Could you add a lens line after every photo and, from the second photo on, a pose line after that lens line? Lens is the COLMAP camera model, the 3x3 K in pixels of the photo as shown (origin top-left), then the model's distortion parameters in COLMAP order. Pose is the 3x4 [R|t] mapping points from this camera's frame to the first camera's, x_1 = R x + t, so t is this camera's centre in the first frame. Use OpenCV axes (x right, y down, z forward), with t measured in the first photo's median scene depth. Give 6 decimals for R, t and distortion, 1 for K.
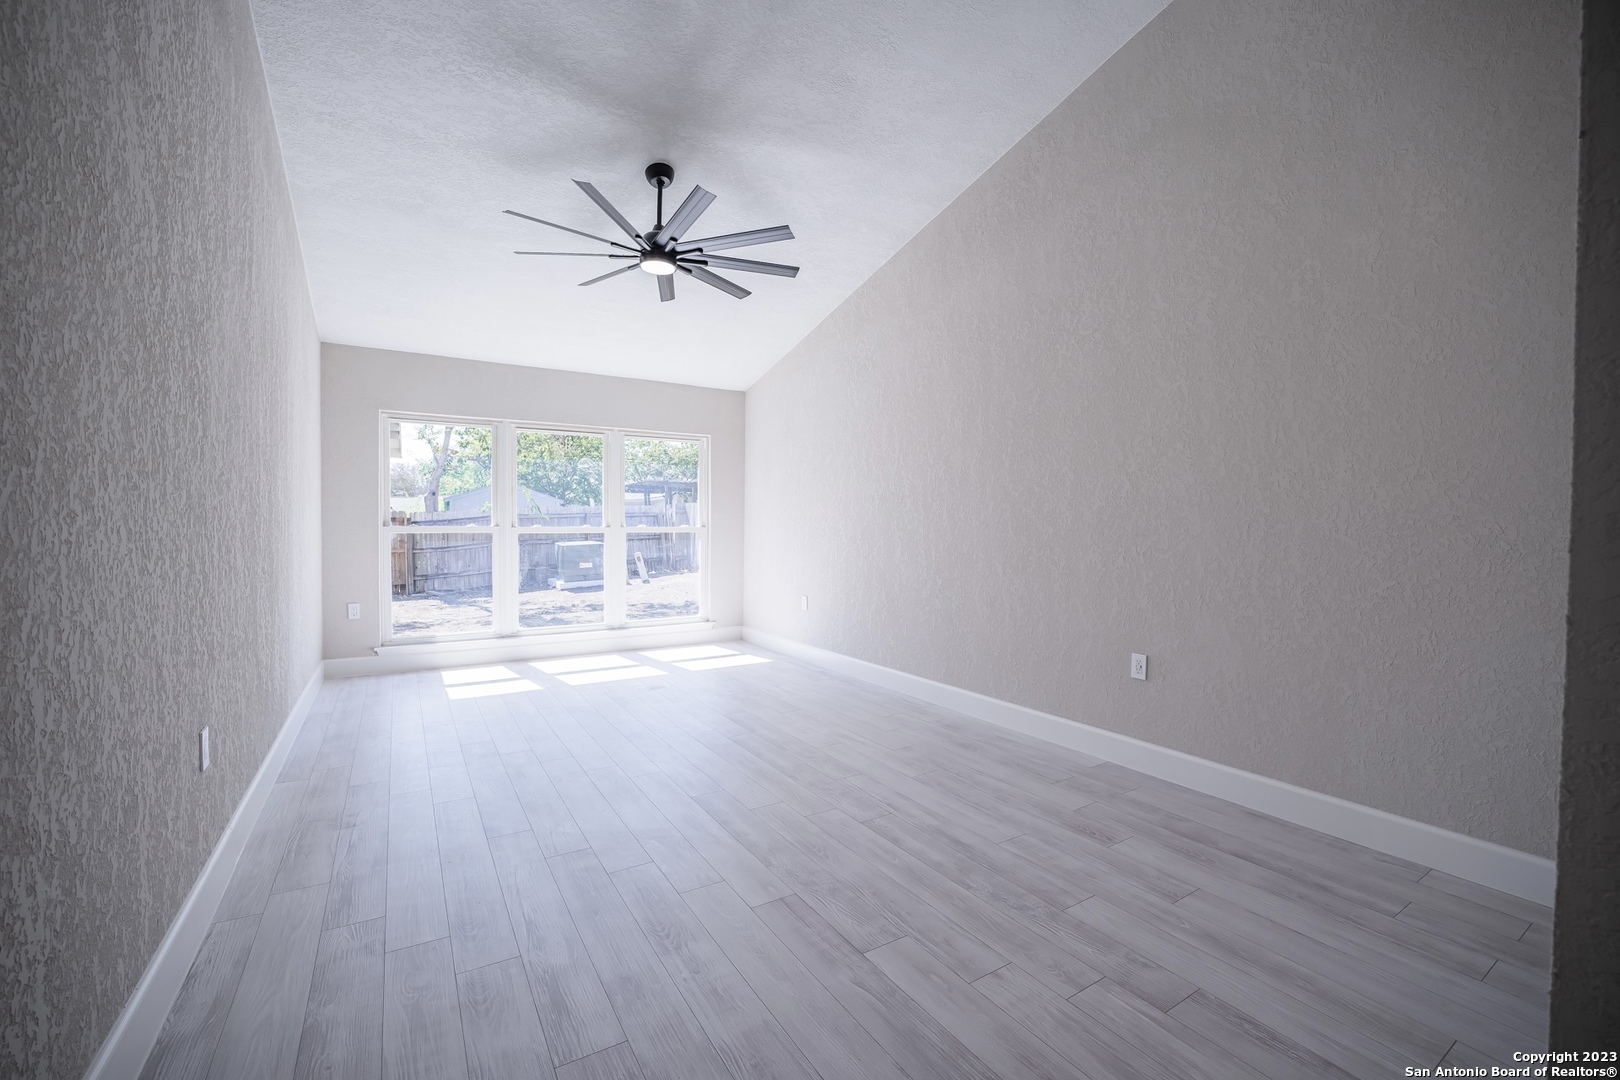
lens RADIAL K [[694.9, 0, 801.9], [0, 694.9, 543.2], [0, 0, 1]] dist [-0.034319, 0.005441]
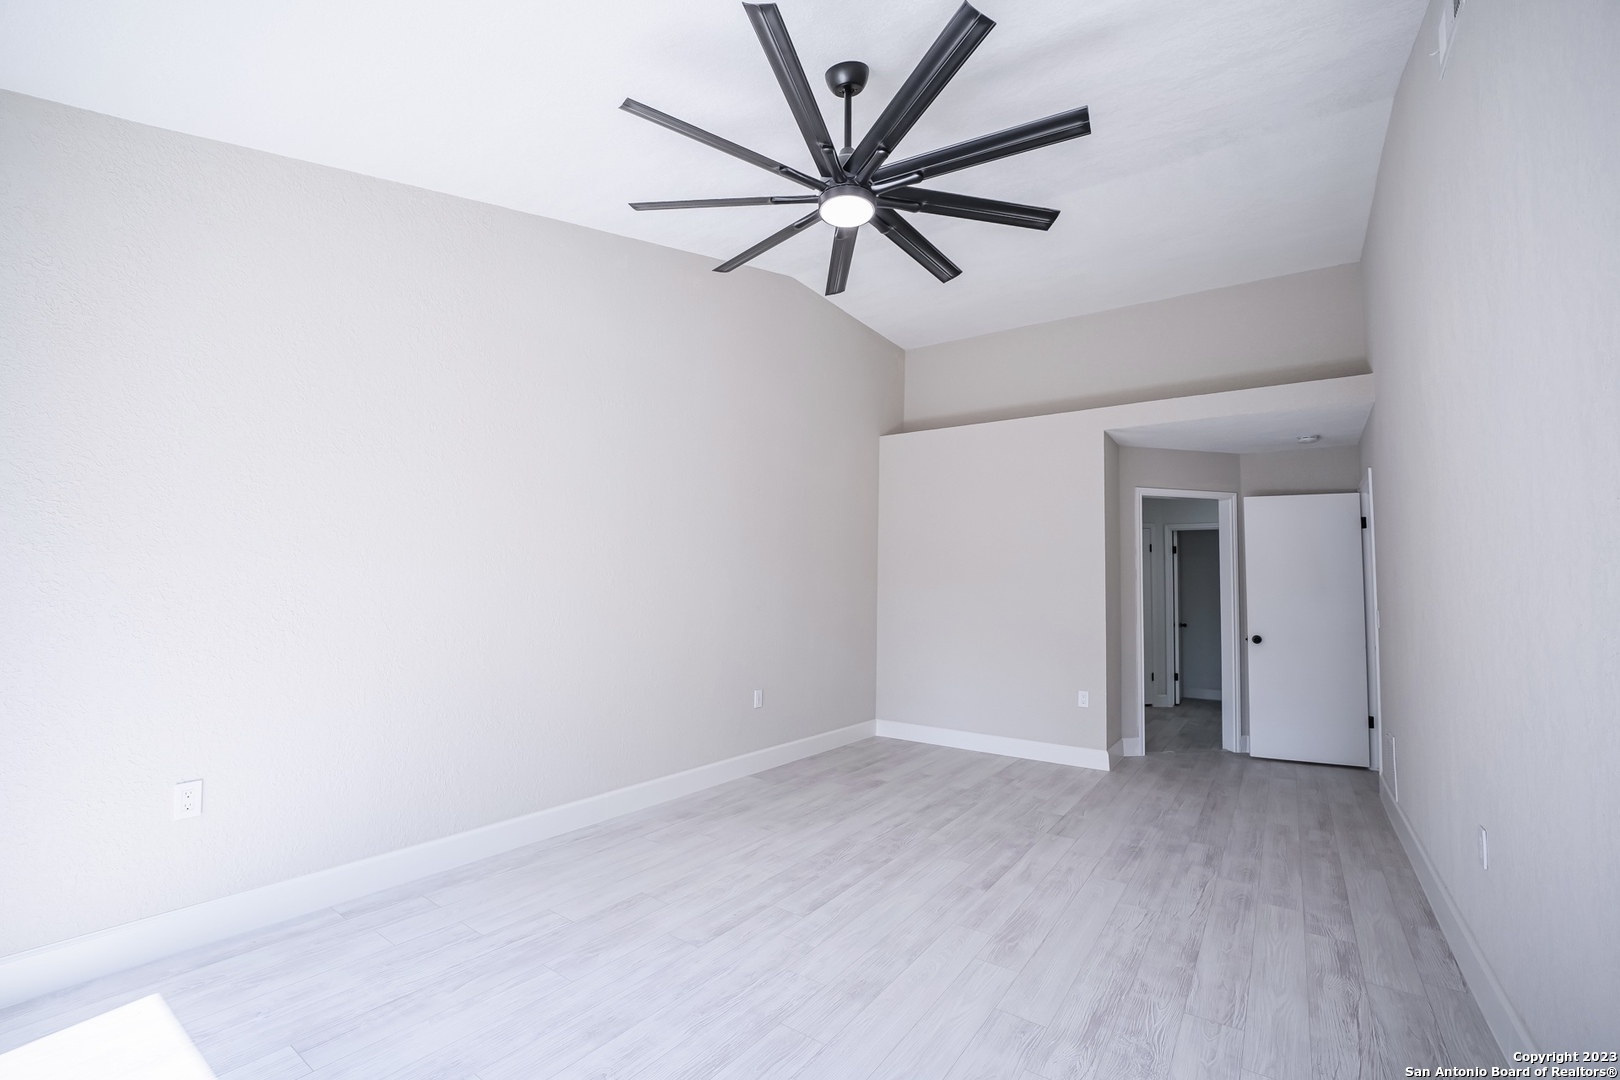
lens RADIAL K [[694.9, 0, 801.9], [0, 694.9, 543.2], [0, 0, 1]] dist [-0.034319, 0.005441]
pose [[-0.421451, 0.049565, 0.905496, -0.998483], [-0.003573, 0.998407, -0.056313, -0.076277], [-0.906844, -0.026968, -0.420603, 1.724930]]
